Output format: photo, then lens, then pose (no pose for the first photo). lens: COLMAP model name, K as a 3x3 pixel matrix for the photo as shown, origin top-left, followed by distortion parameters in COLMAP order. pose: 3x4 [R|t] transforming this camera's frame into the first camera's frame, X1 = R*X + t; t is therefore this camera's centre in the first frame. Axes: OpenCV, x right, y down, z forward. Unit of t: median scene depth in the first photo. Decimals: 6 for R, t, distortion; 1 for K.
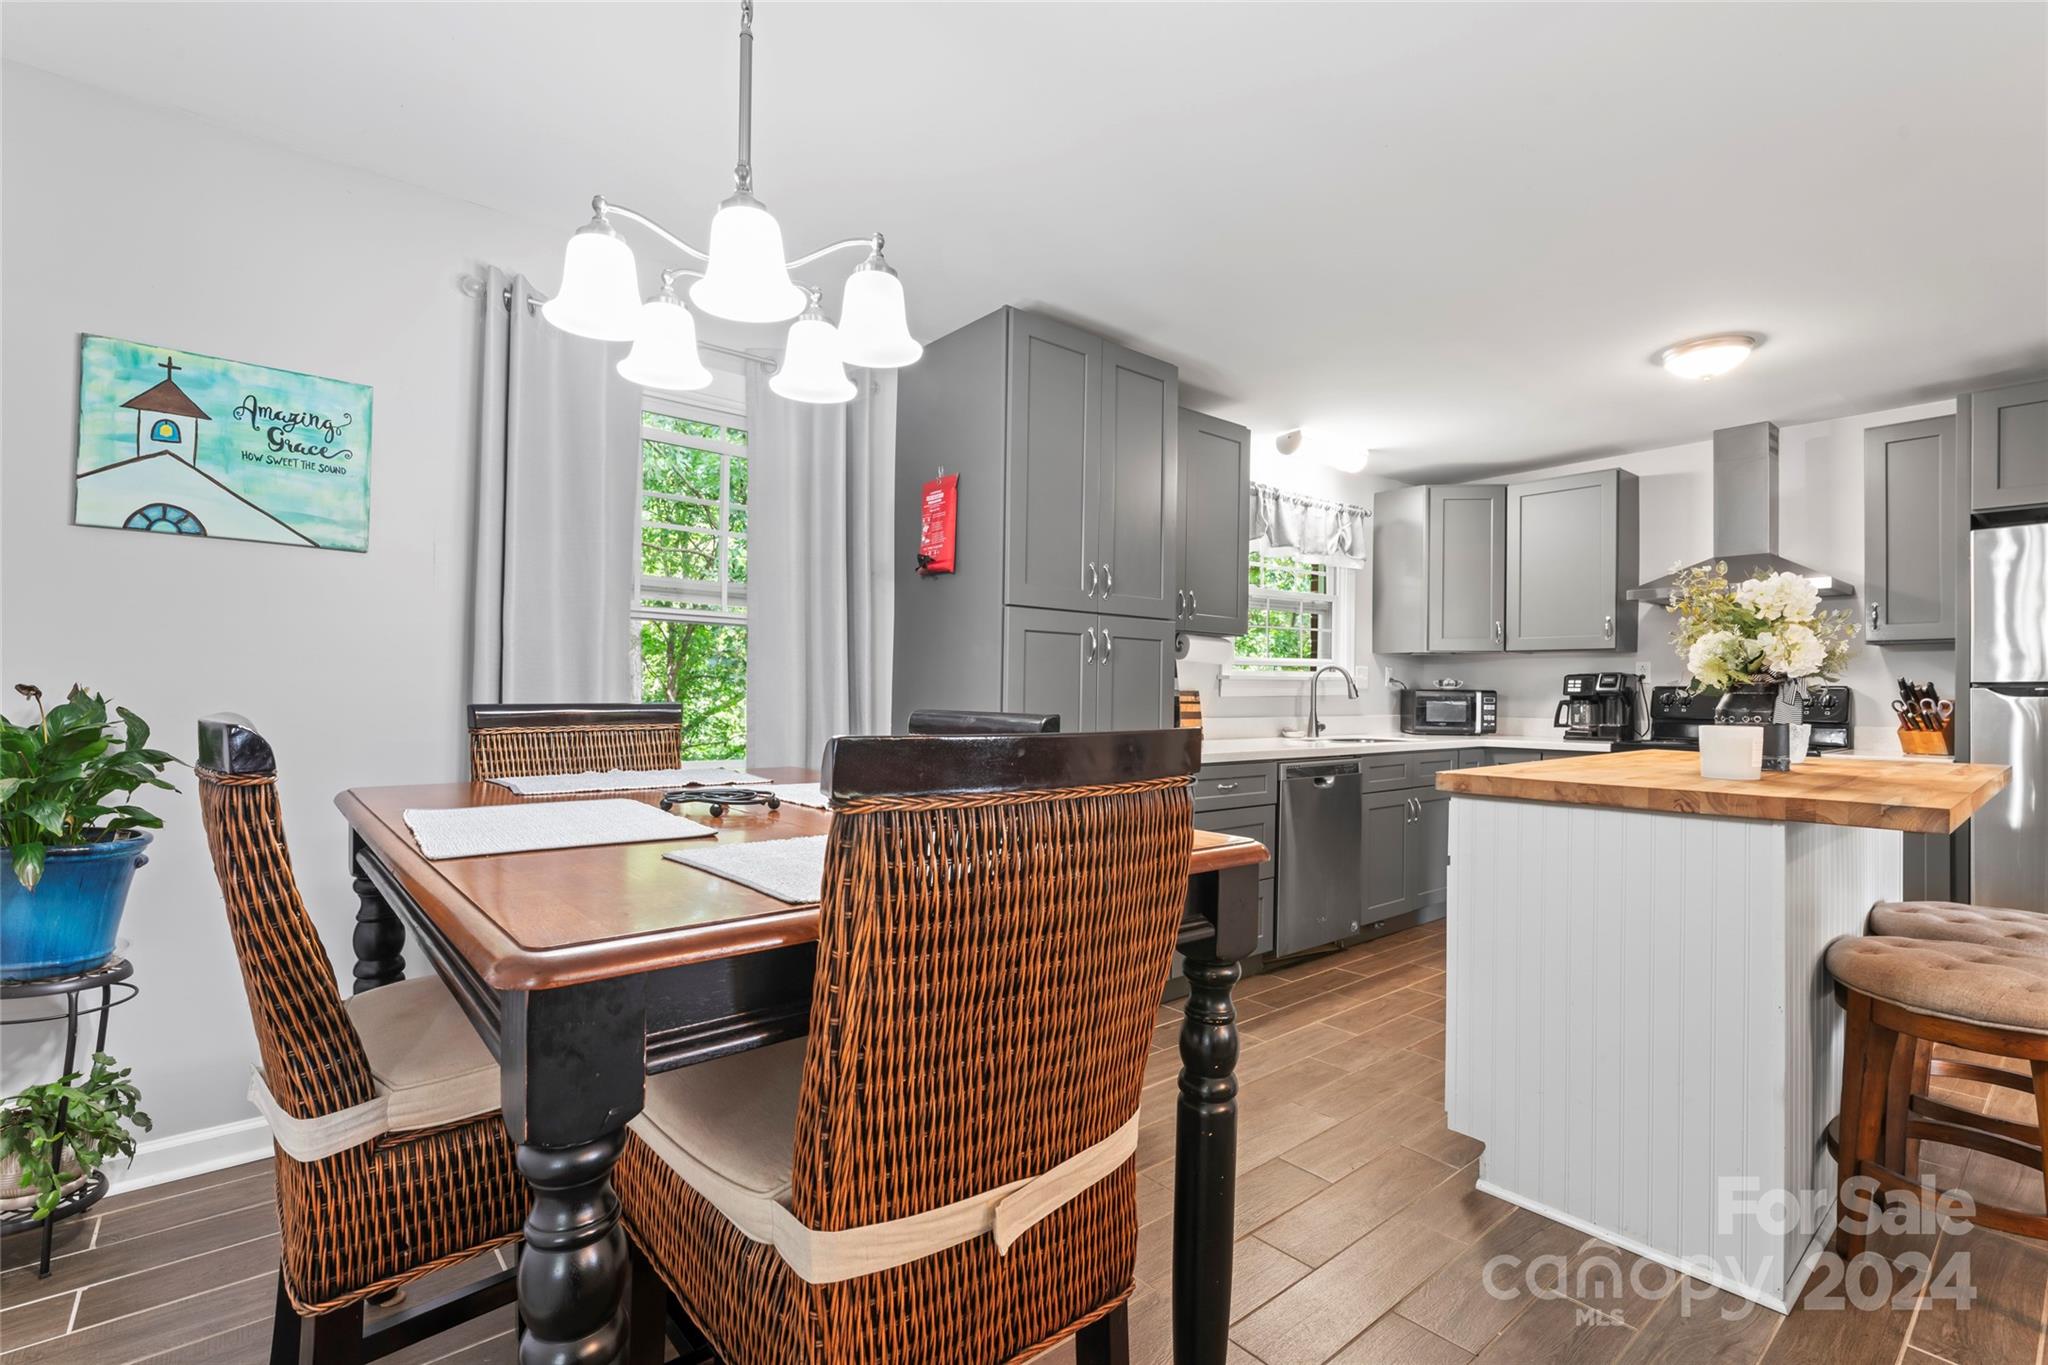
lens RADIAL K [[916.9, 0, 1017.8], [0, 916.9, 688.1], [0, 0, 1]] dist [-0.004686, 0.001494]
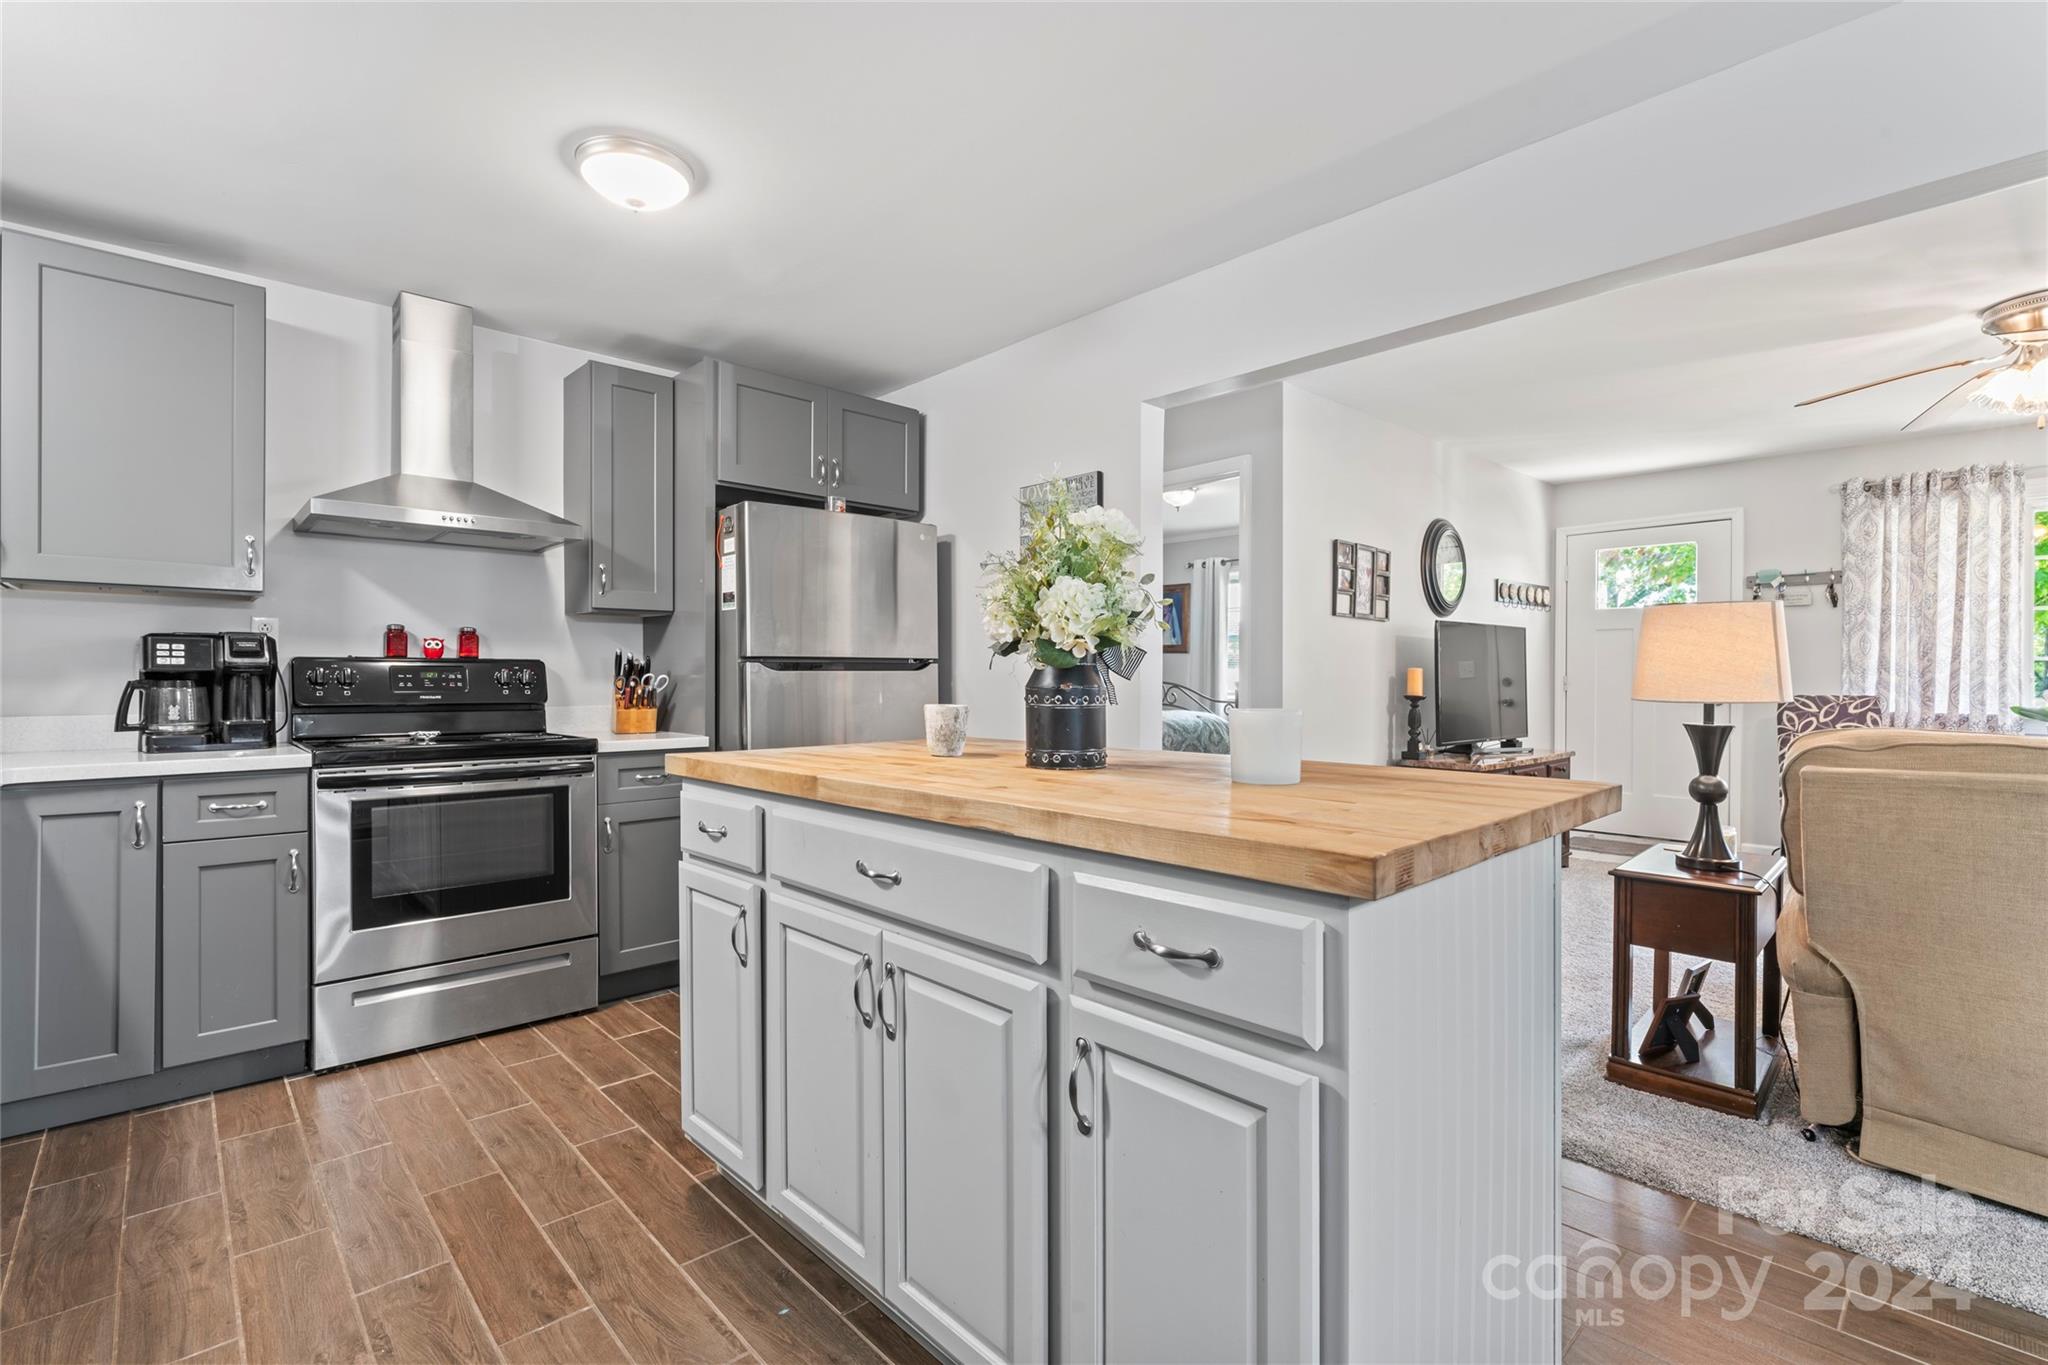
lens RADIAL K [[916.9, 0, 1022.3], [0, 916.9, 684.0], [0, 0, 1]] dist [-0.004686, 0.001494]
pose [[-0.053203, -0.013740, 0.998489, 0.038779], [-0.004708, 0.999898, 0.013508, 0.006177], [-0.998573, -0.003983, -0.053262, 0.560422]]
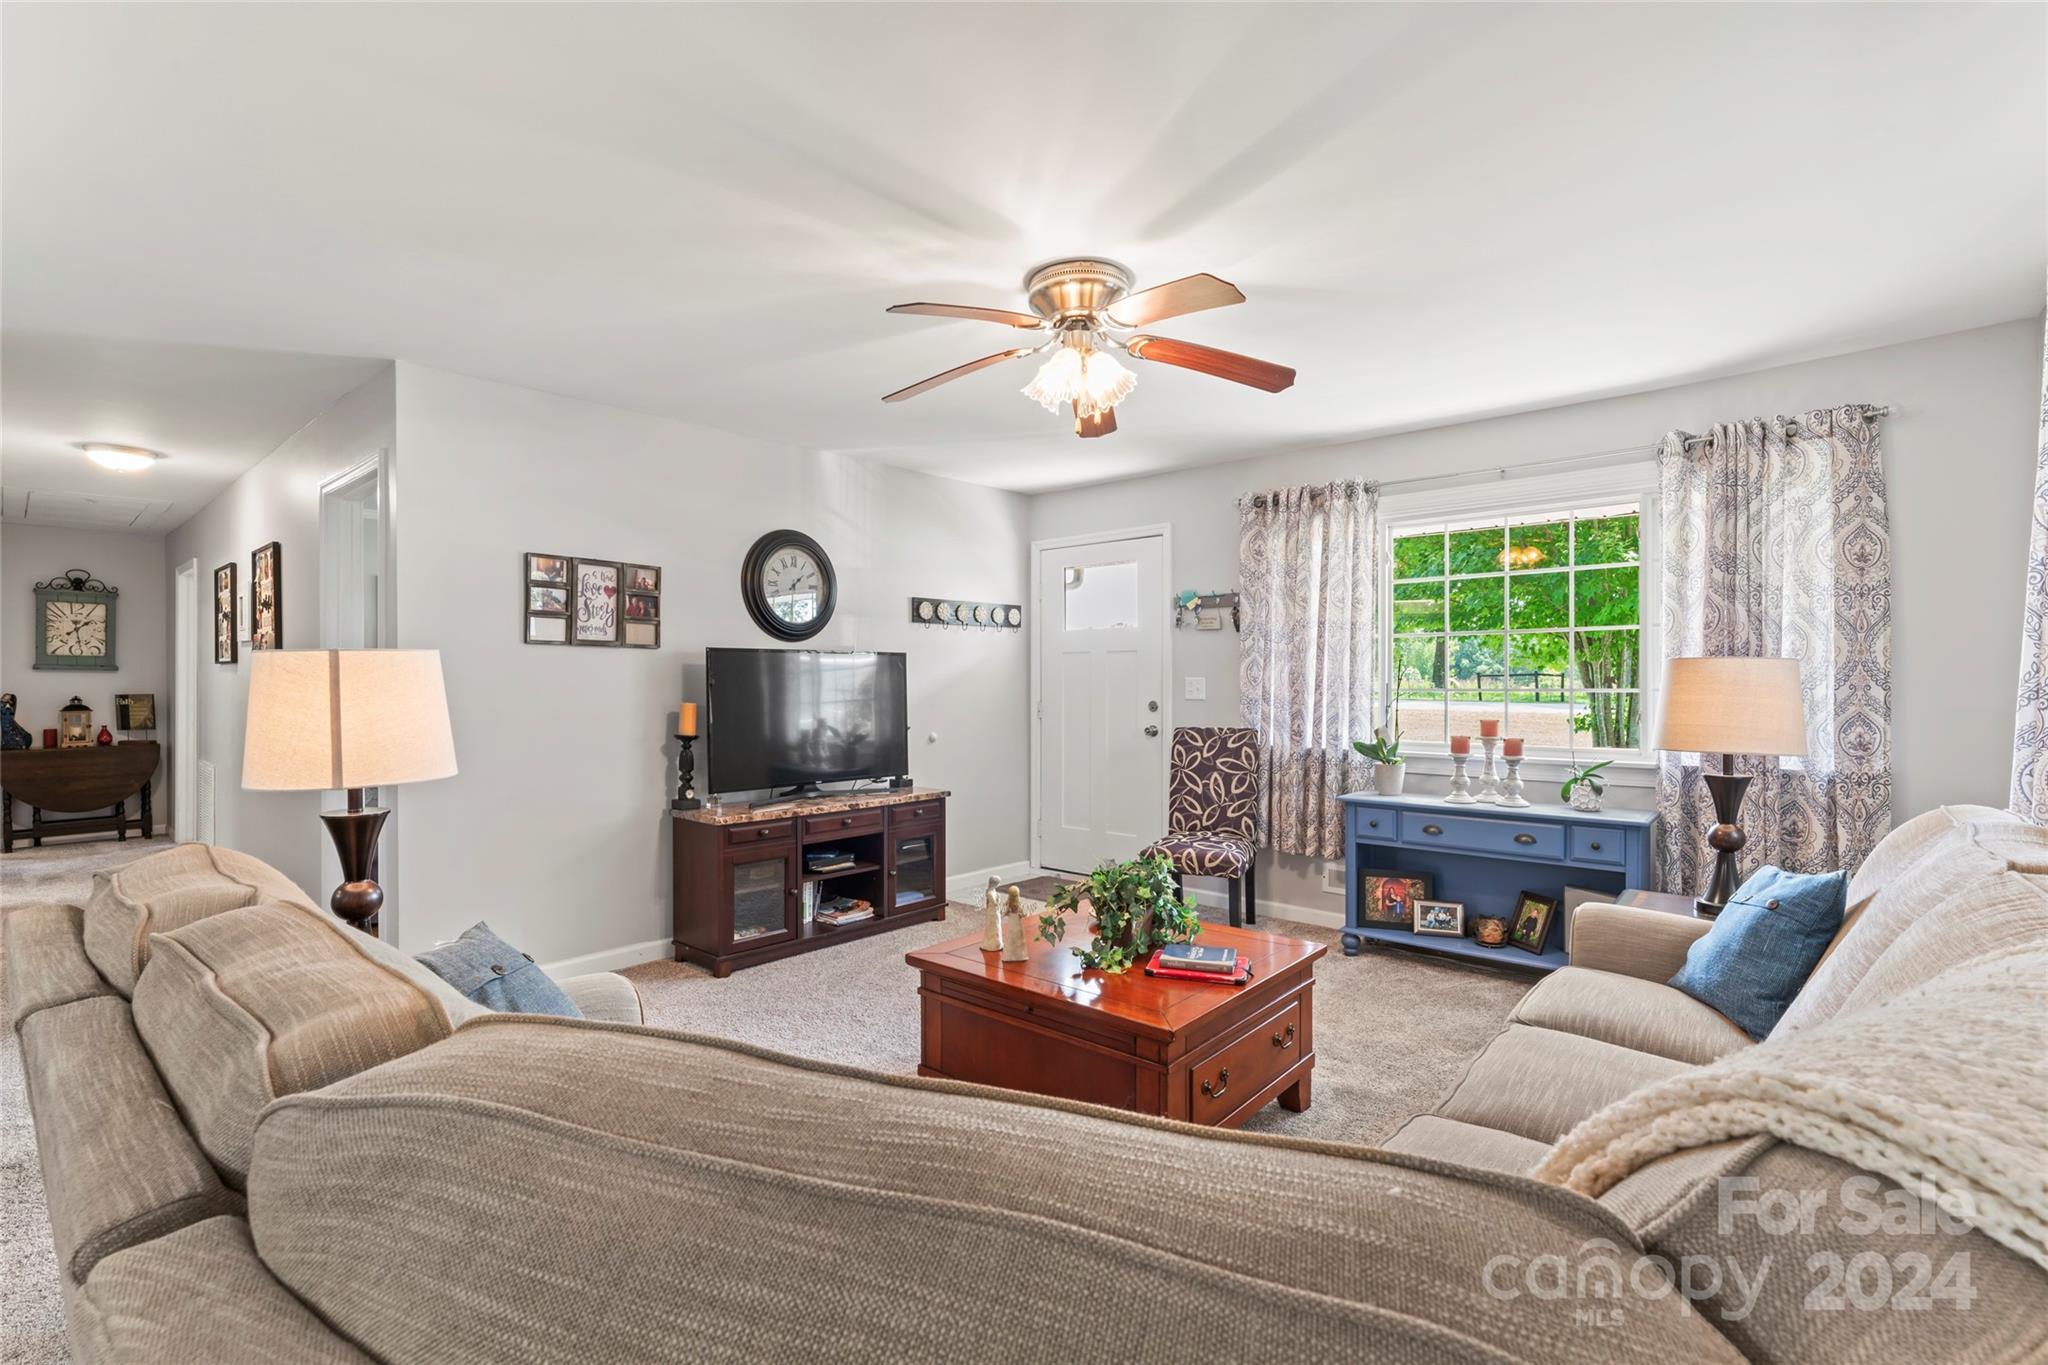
lens RADIAL K [[916.9, 0, 1011.3], [0, 916.9, 694.3], [0, 0, 1]] dist [-0.004686, 0.001494]
pose [[-0.154482, -0.020300, 0.987787, 0.121622], [-0.005036, 0.999792, 0.019759, -0.028260], [-0.987983, -0.001922, -0.154552, -0.129915]]
